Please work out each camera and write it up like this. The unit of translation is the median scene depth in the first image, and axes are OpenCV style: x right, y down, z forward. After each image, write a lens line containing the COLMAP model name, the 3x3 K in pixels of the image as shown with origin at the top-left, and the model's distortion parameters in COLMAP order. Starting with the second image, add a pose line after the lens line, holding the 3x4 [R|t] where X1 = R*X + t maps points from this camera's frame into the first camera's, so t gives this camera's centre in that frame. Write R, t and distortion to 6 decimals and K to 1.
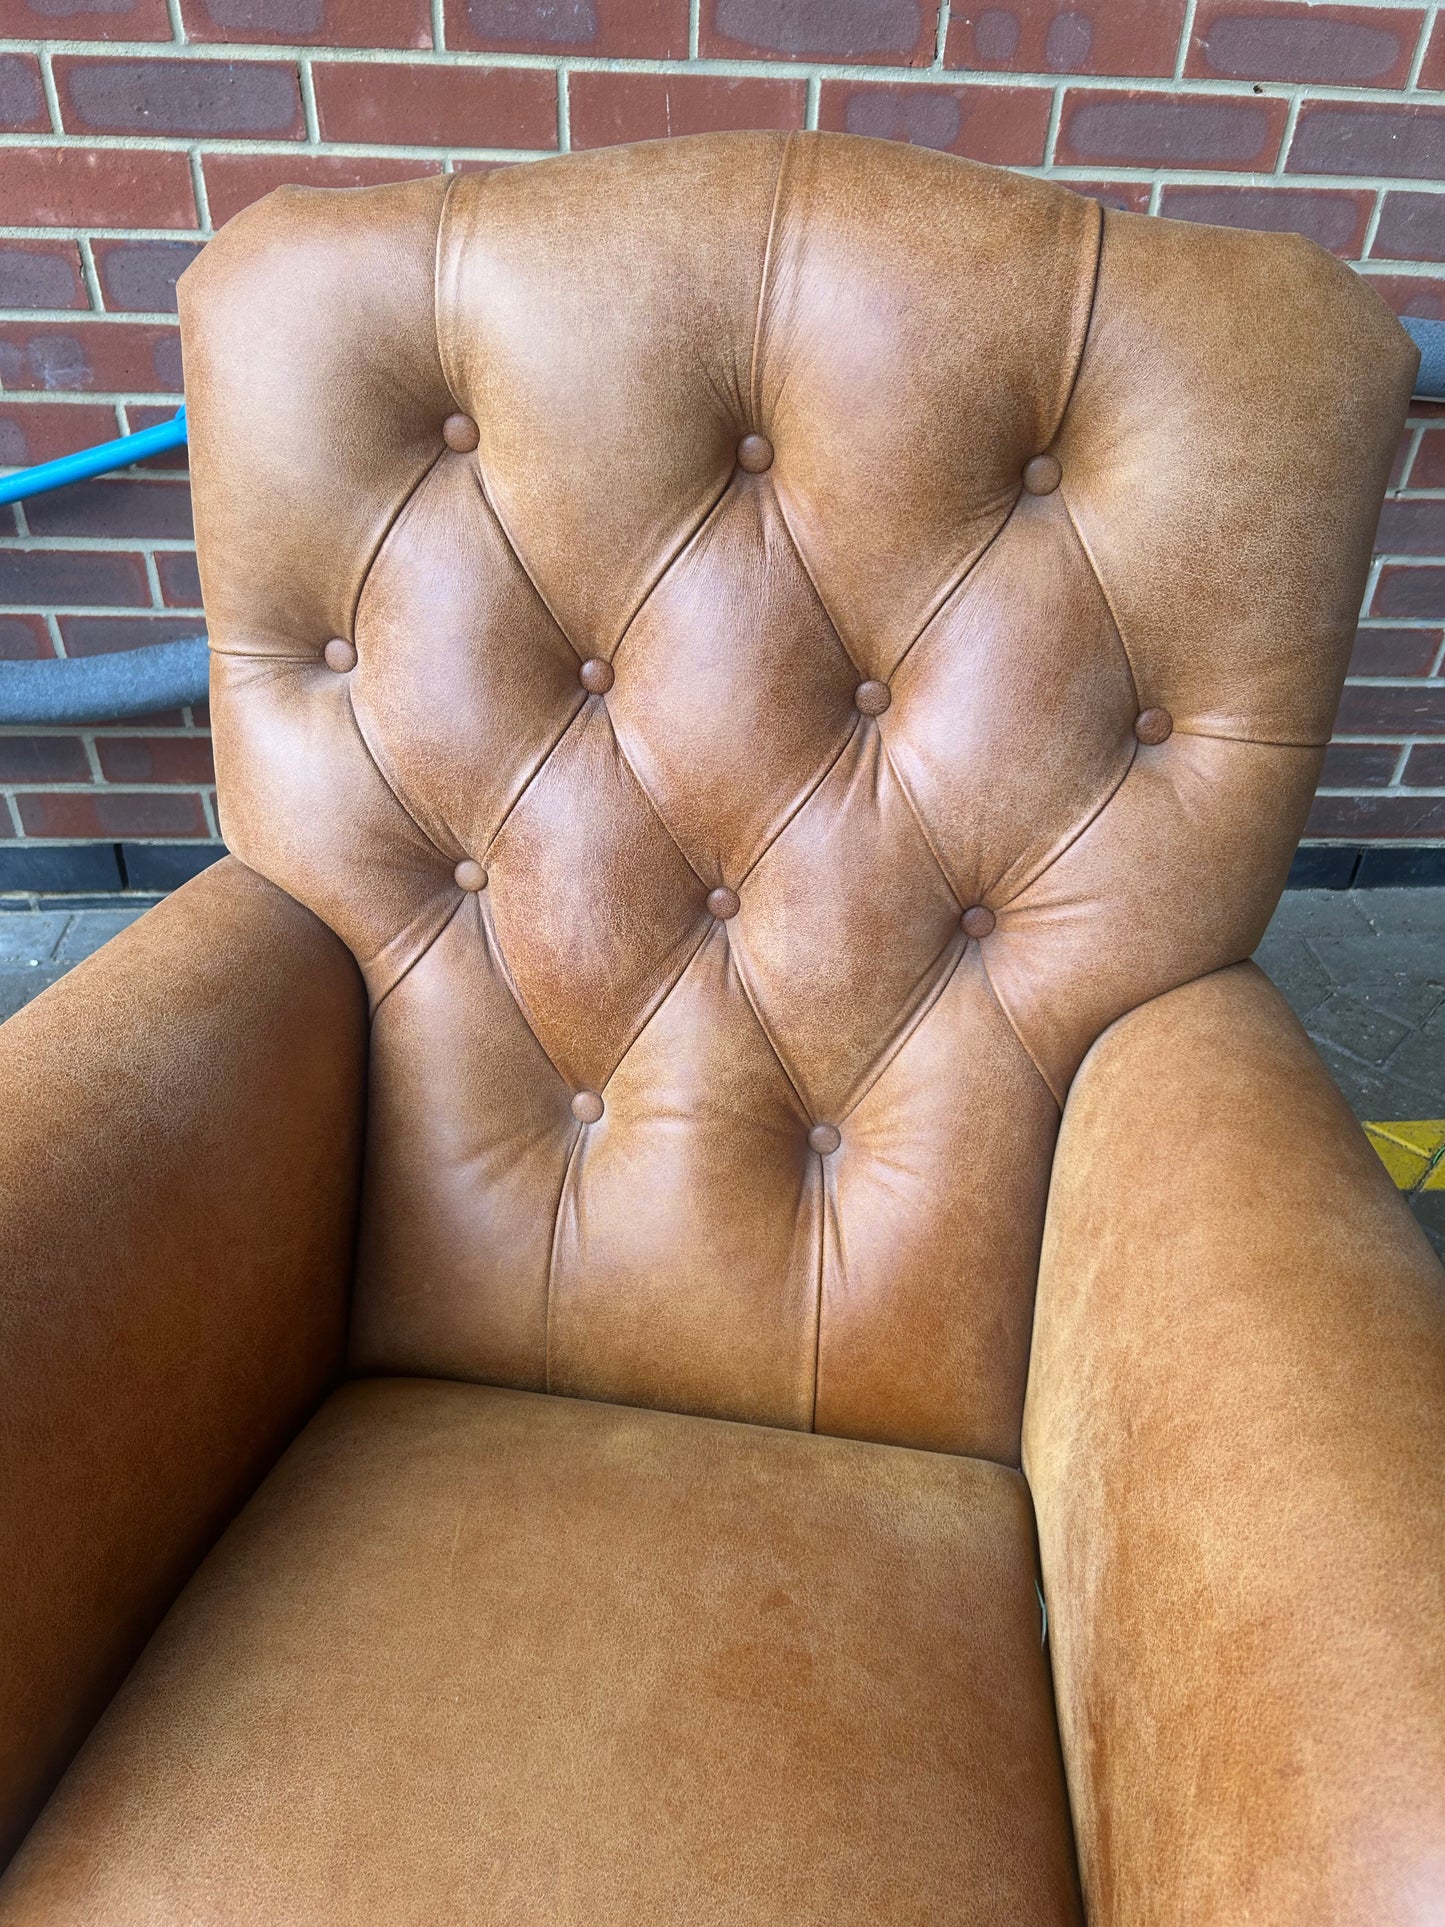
lens RADIAL K [[1464.9, 0, 735.0], [0, 1464.9, 957.4], [0, 0, 1]] dist [0.038299, -0.049040]
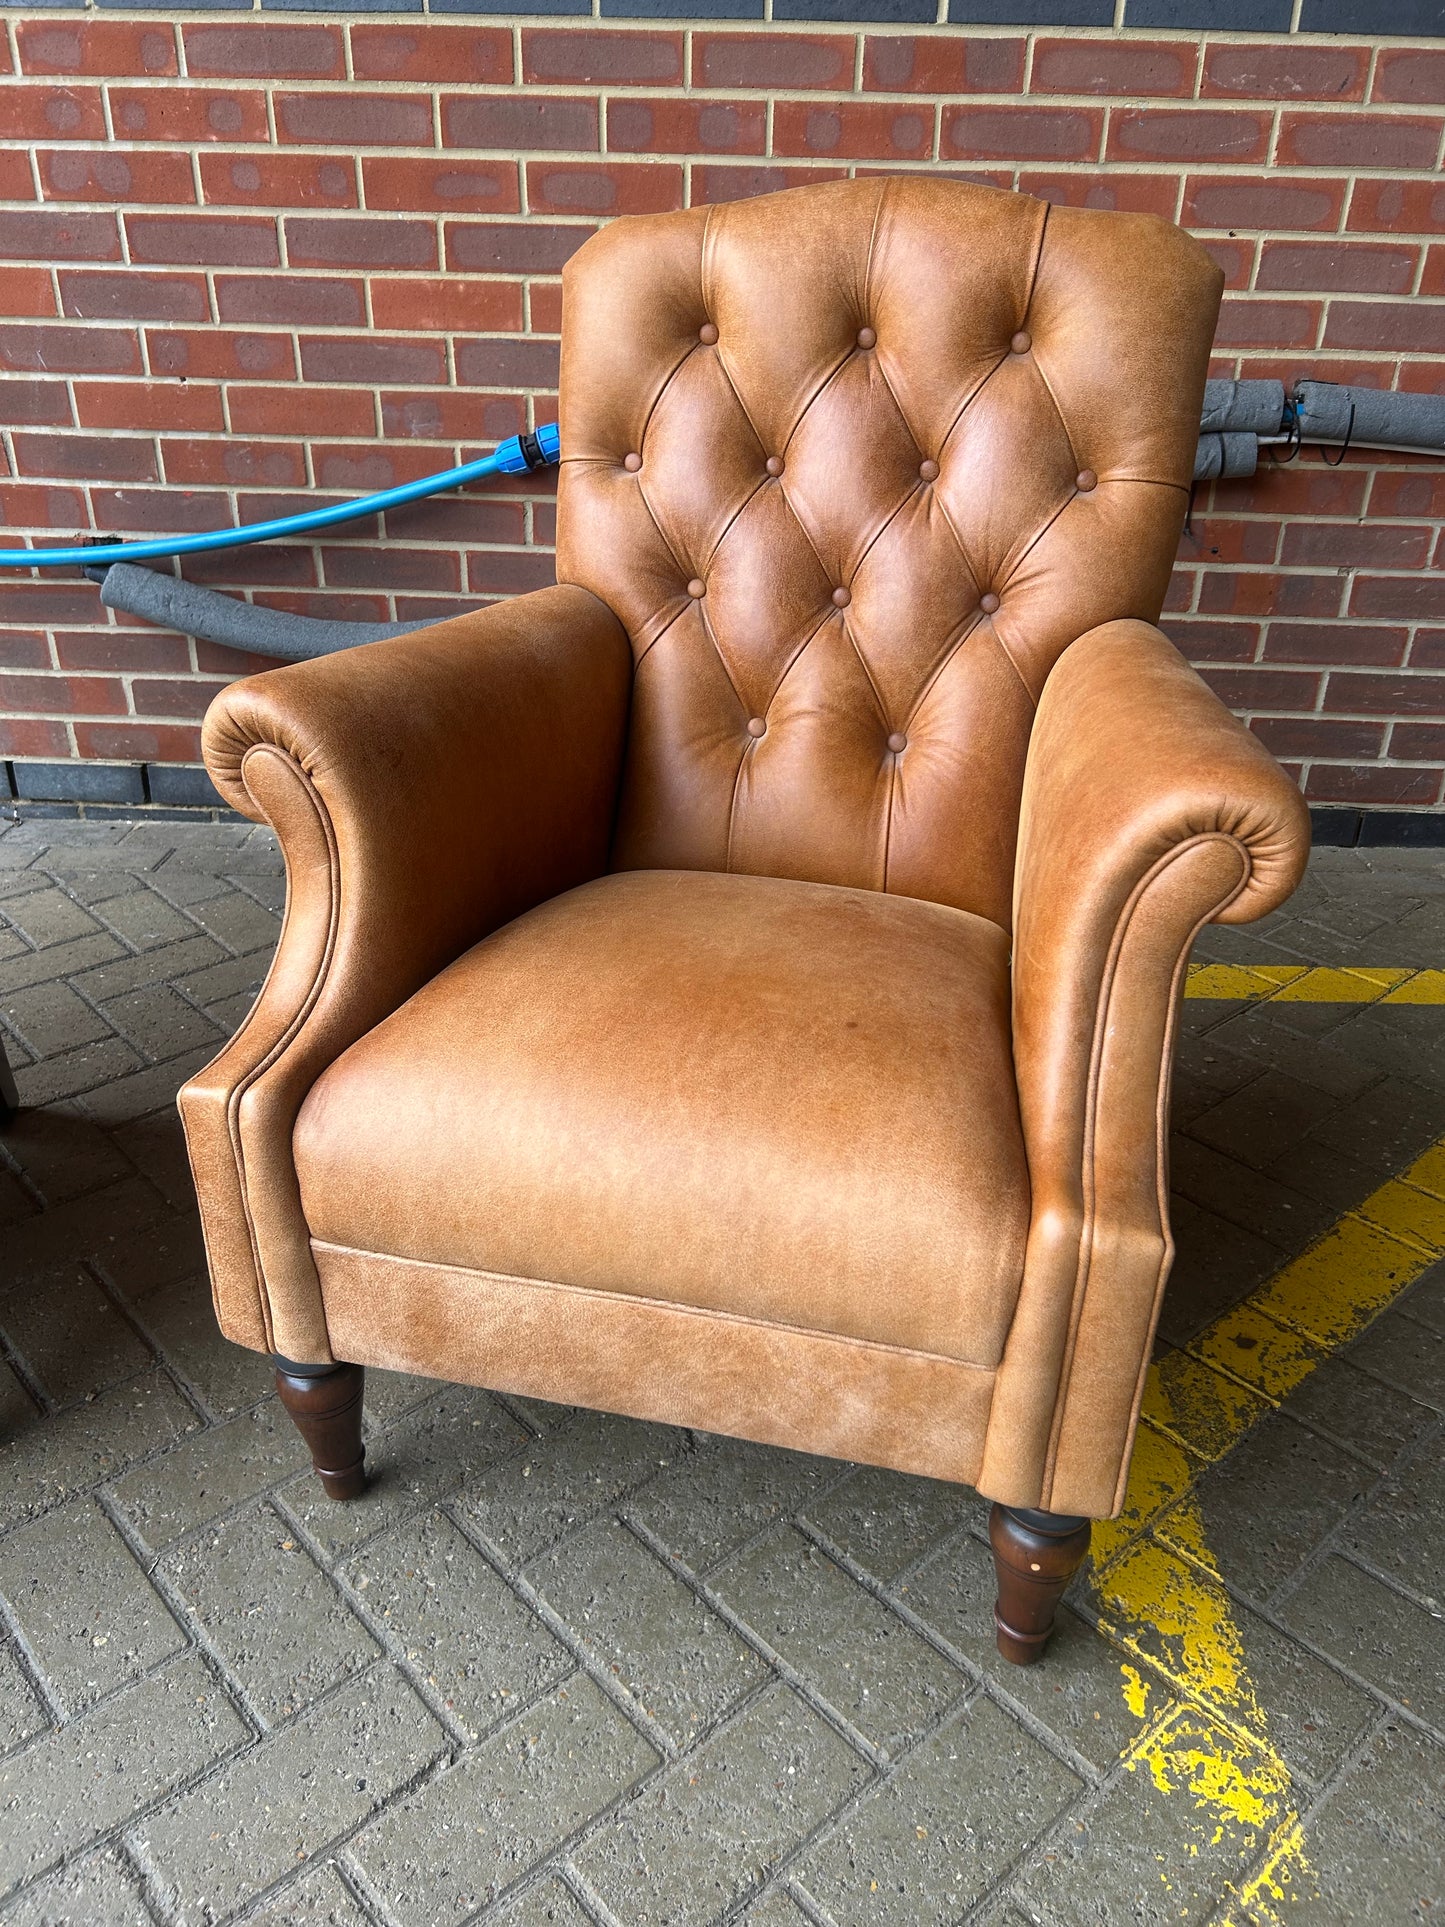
lens RADIAL K [[1464.9, 0, 735.6], [0, 1464.9, 956.0], [0, 0, 1]] dist [0.038299, -0.049040]
pose [[0.994310, 0.031131, -0.101873, 0.056229], [-0.047846, 0.984965, -0.165998, 0.661378], [0.095174, 0.169928, 0.980850, -0.629449]]
